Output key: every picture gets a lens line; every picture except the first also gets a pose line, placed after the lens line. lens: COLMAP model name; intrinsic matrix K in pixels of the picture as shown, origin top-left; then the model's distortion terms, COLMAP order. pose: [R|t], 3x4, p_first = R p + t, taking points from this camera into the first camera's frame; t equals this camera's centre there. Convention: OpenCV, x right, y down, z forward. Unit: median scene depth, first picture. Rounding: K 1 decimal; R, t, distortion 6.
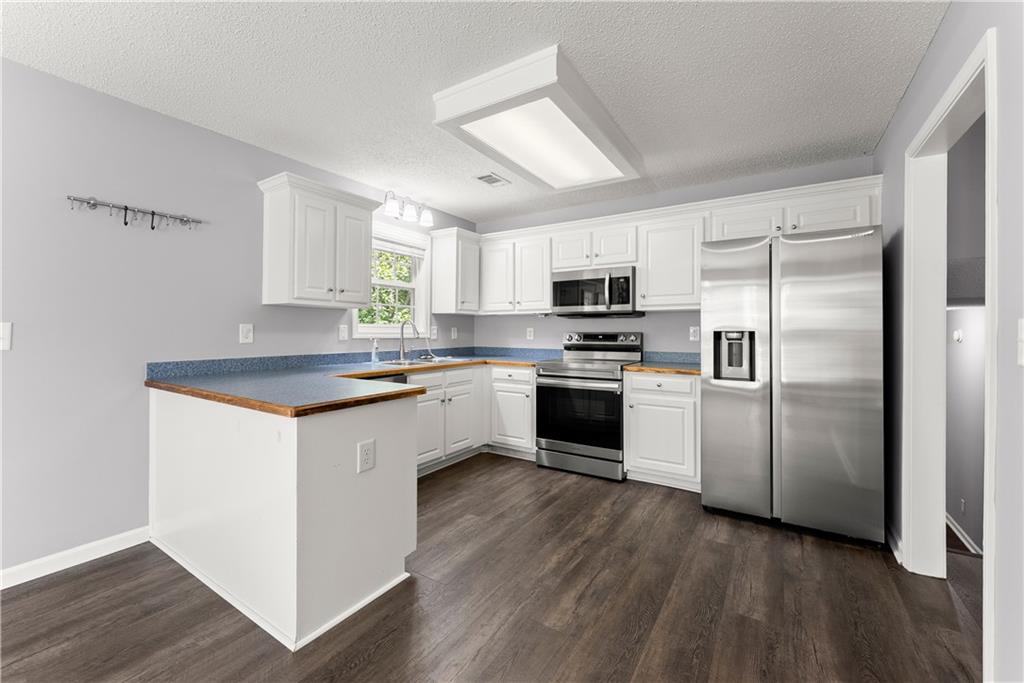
lens RADIAL K [[420.3, 0, 505.5], [0, 420.3, 326.7], [0, 0, 1]] dist [0.000793, -0.000654]
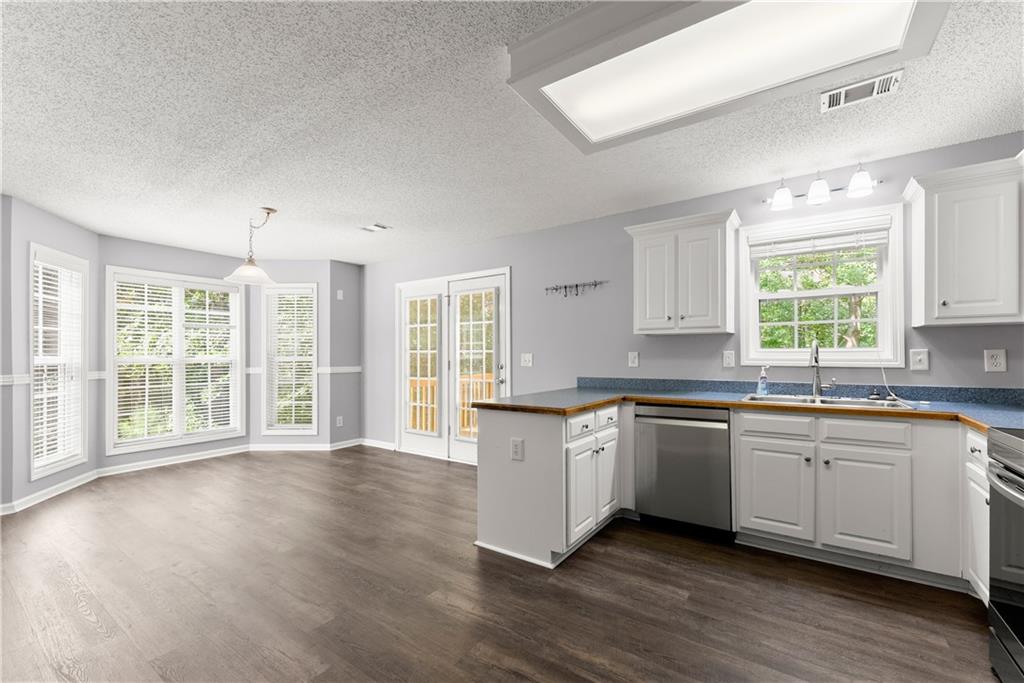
lens RADIAL K [[420.3, 0, 514.9], [0, 420.3, 353.3], [0, 0, 1]] dist [0.000793, -0.000654]
pose [[-0.020333, -0.010501, -0.999738, 0.544274], [0.013376, 0.999852, -0.010775, 0.005681], [0.999704, -0.013591, -0.020190, 0.540439]]
